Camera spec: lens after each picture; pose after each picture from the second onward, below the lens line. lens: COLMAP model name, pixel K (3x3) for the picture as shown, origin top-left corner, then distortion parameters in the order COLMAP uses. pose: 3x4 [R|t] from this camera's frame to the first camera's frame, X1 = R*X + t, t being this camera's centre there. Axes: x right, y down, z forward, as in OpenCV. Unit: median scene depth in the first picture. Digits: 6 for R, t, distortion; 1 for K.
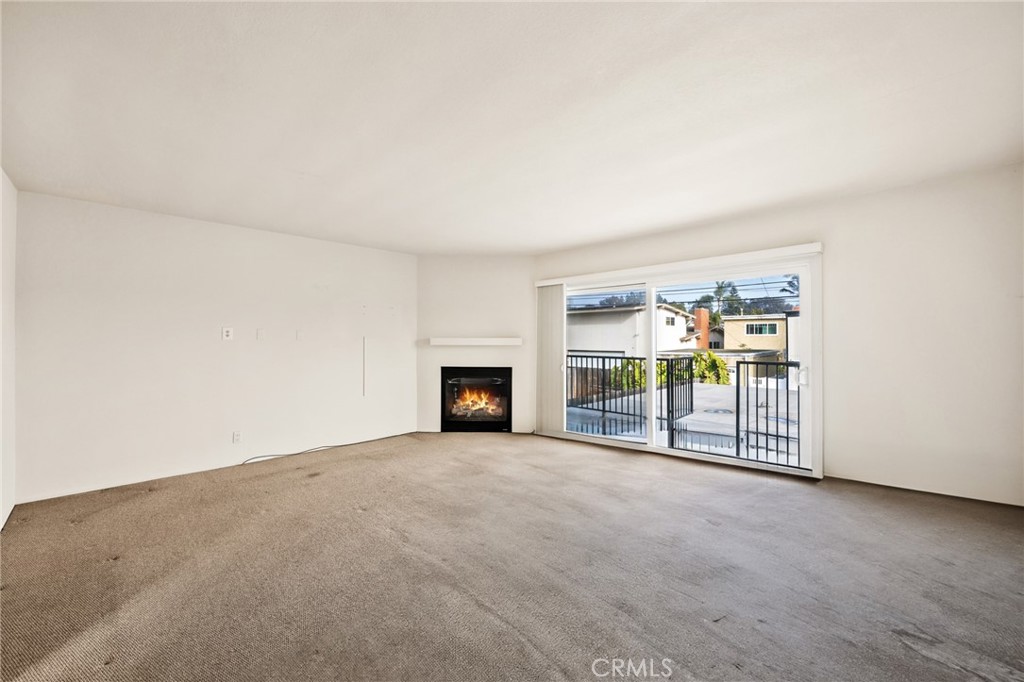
lens RADIAL K [[417.9, 0, 513.7], [0, 417.9, 337.2], [0, 0, 1]] dist [0.002387, 0.000079]
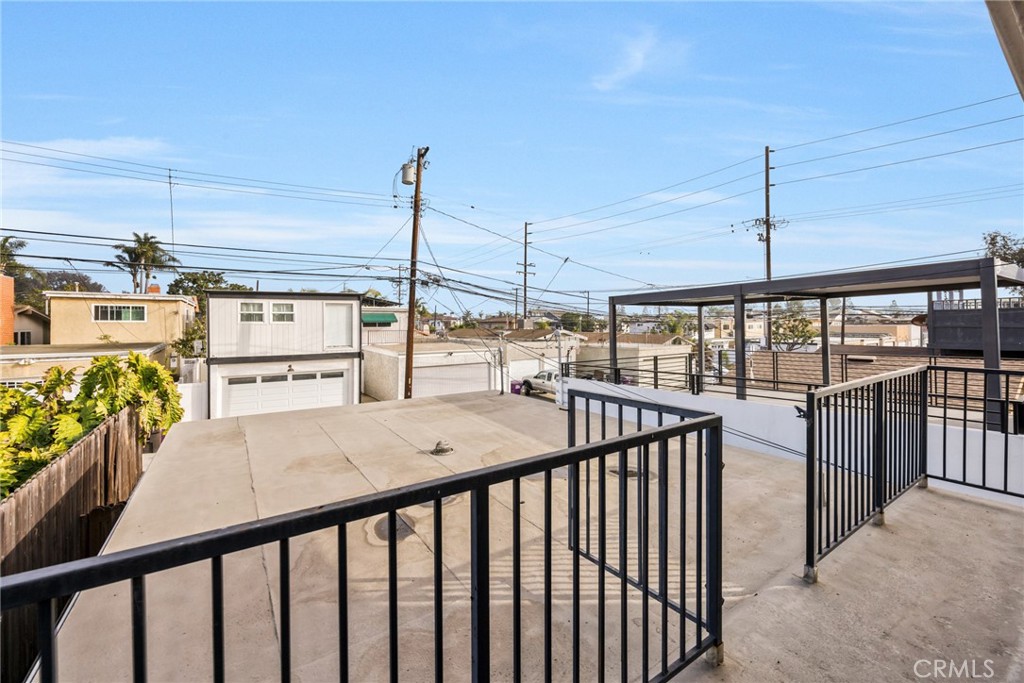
lens RADIAL K [[417.9, 0, 500.2], [0, 417.9, 324.3], [0, 0, 1]] dist [0.002387, 0.000079]
pose [[0.195678, -0.001143, 0.980668, 0.017389], [-0.001384, 0.999998, 0.001441, -0.002311], [-0.980667, -0.001639, 0.195676, 0.224353]]
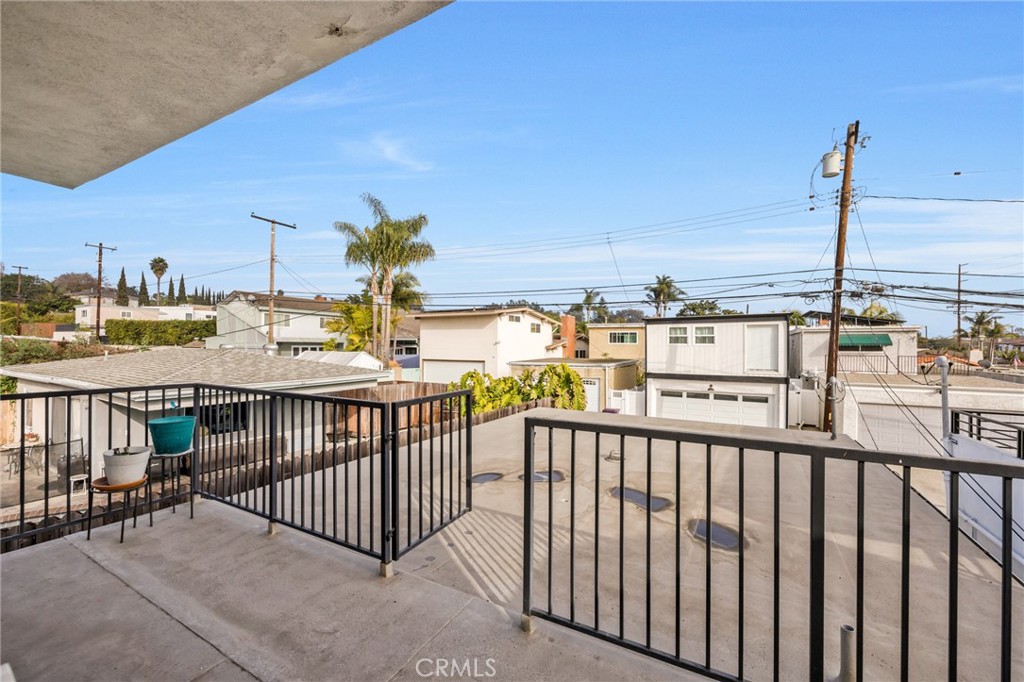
lens RADIAL K [[417.9, 0, 516.6], [0, 417.9, 343.0], [0, 0, 1]] dist [0.002387, 0.000079]
pose [[0.961277, 0.009510, 0.275420, 0.077389], [-0.008885, 0.999954, -0.003516, -0.001206], [-0.275441, 0.000933, 0.961317, 0.119149]]
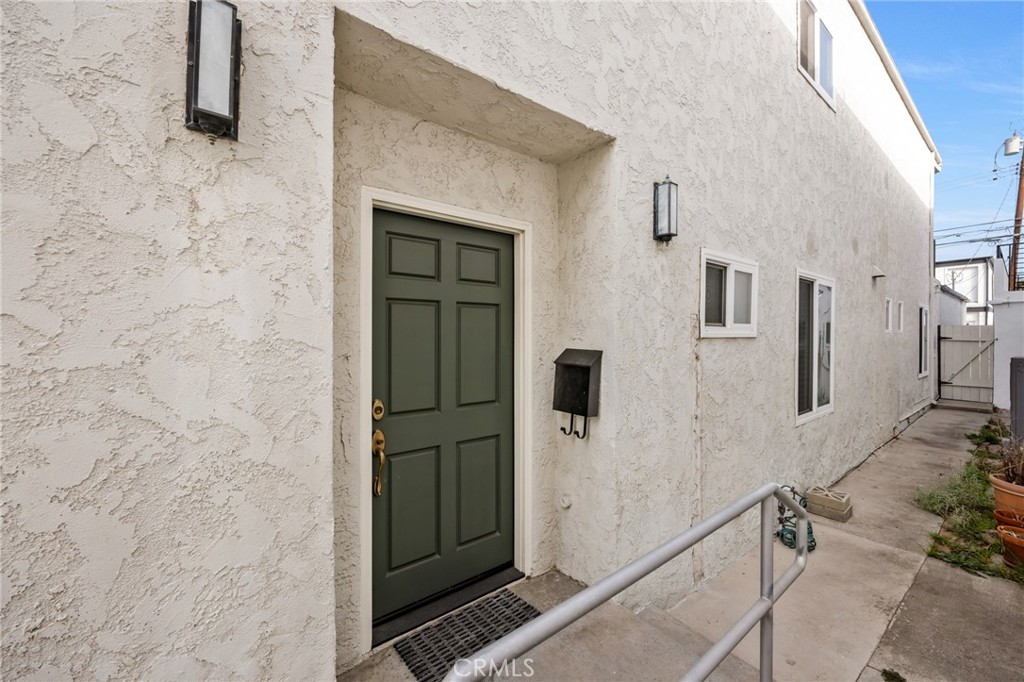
lens RADIAL K [[417.9, 0, 514.0], [0, 417.9, 338.1], [0, 0, 1]] dist [0.002387, 0.000079]
pose [[0.993184, 0.005804, -0.116412, -0.136702], [-0.005233, 0.999973, 0.005215, 0.088546], [0.116439, -0.004570, 0.993187, -0.237762]]
